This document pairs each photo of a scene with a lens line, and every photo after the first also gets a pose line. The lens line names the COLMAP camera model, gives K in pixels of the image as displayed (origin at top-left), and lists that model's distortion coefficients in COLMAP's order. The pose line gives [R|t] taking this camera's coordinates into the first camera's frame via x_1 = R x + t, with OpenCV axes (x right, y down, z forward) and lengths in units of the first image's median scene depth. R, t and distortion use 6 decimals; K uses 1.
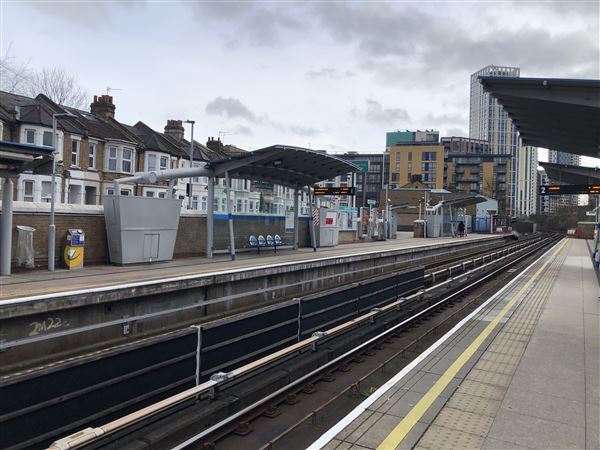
lens RADIAL K [[488.8, 0, 302.7], [0, 488.8, 219.6], [0, 0, 1]] dist [0.038169, -0.040884]
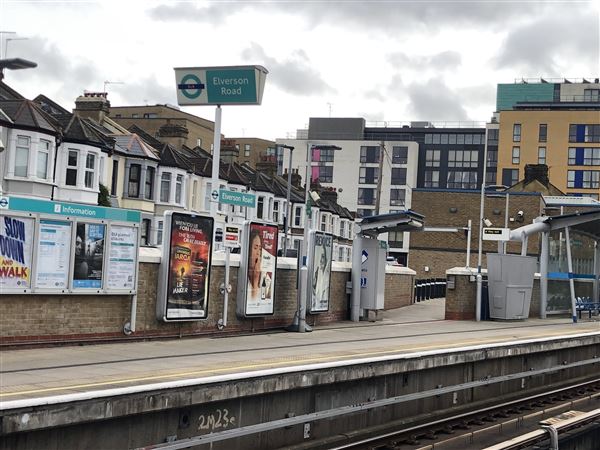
lens RADIAL K [[954.4, 0, 301.2], [0, 954.4, 225.4], [0, 0, 1]] dist [0.089684, 0.000000]
pose [[0.998034, 0.026228, -0.056917, 0.043898], [-0.028623, 0.998721, -0.041674, 0.000657], [0.055751, 0.043221, 0.997509, 0.089853]]
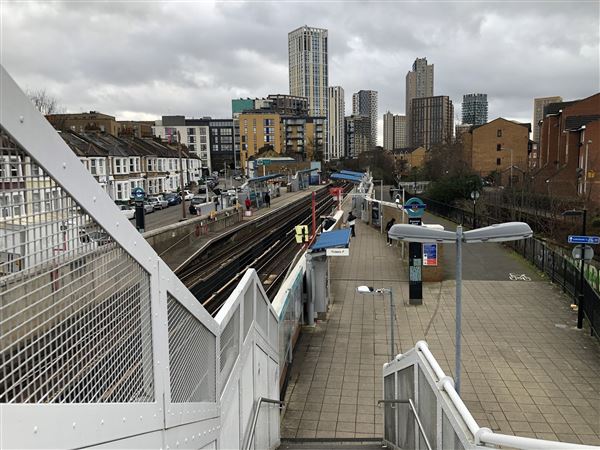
lens RADIAL K [[488.8, 0, 298.2], [0, 488.8, 226.2], [0, 0, 1]] dist [0.038169, -0.040884]
pose [[0.939438, -0.087833, 0.331274, -0.118775], [0.044008, 0.989516, 0.137557, -0.028362], [-0.339883, -0.114648, 0.933454, -0.266009]]
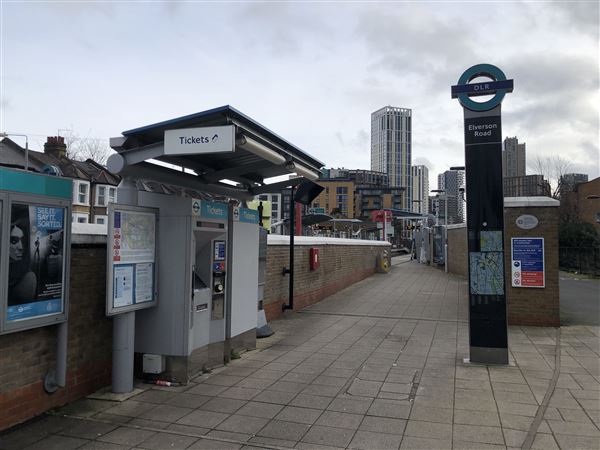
lens RADIAL K [[488.8, 0, 298.0], [0, 488.8, 226.5], [0, 0, 1]] dist [0.038169, -0.040884]
pose [[0.984210, -0.010362, 0.176702, -0.071786], [0.016156, 0.999377, -0.031382, 0.000989], [-0.176266, 0.033741, 0.983764, -0.197229]]
